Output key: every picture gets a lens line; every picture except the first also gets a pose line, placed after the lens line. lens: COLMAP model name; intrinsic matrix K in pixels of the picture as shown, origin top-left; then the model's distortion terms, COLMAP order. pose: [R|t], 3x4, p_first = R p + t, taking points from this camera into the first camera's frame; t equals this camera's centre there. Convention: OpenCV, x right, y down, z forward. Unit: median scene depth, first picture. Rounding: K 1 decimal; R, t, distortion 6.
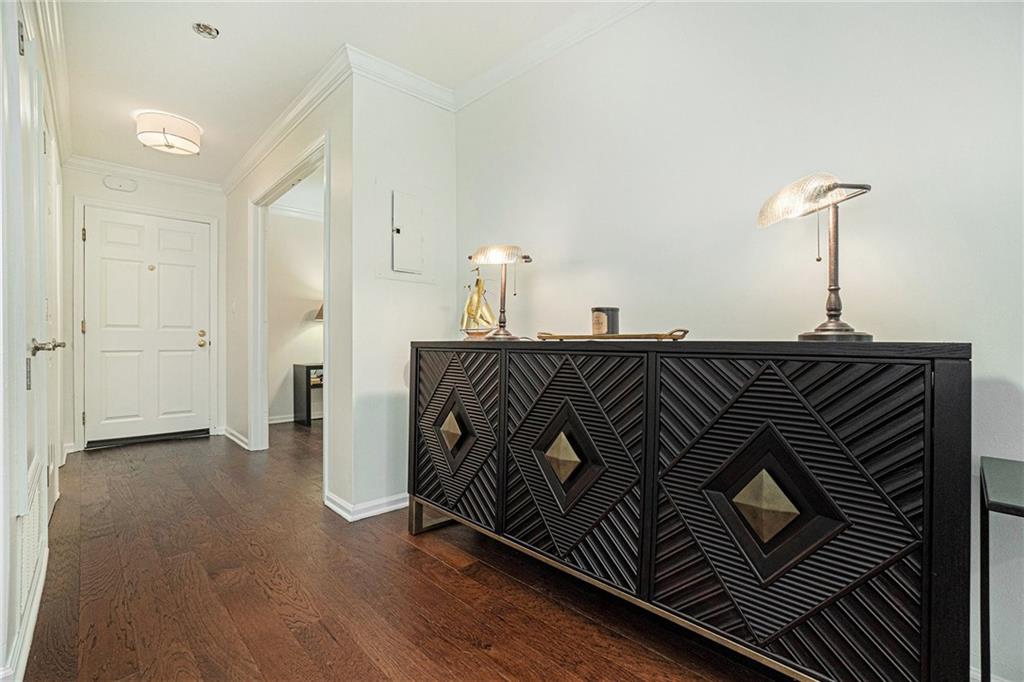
lens RADIAL K [[453.7, 0, 498.3], [0, 453.7, 347.5], [0, 0, 1]] dist [-0.062906, 0.020338]
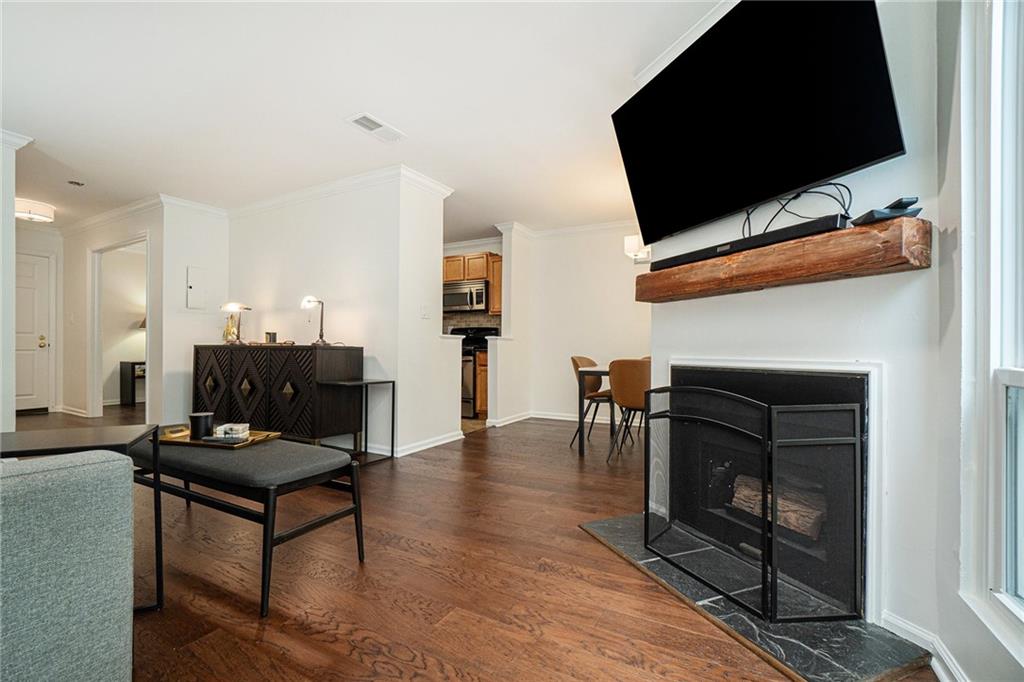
lens RADIAL K [[453.7, 0, 498.3], [0, 453.7, 347.5], [0, 0, 1]] dist [-0.062906, 0.020338]
pose [[0.954078, 0.004676, 0.299523, 0.300774], [-0.001565, 0.999942, -0.010625, 0.010301], [-0.299555, 0.009668, 0.954030, -0.768268]]
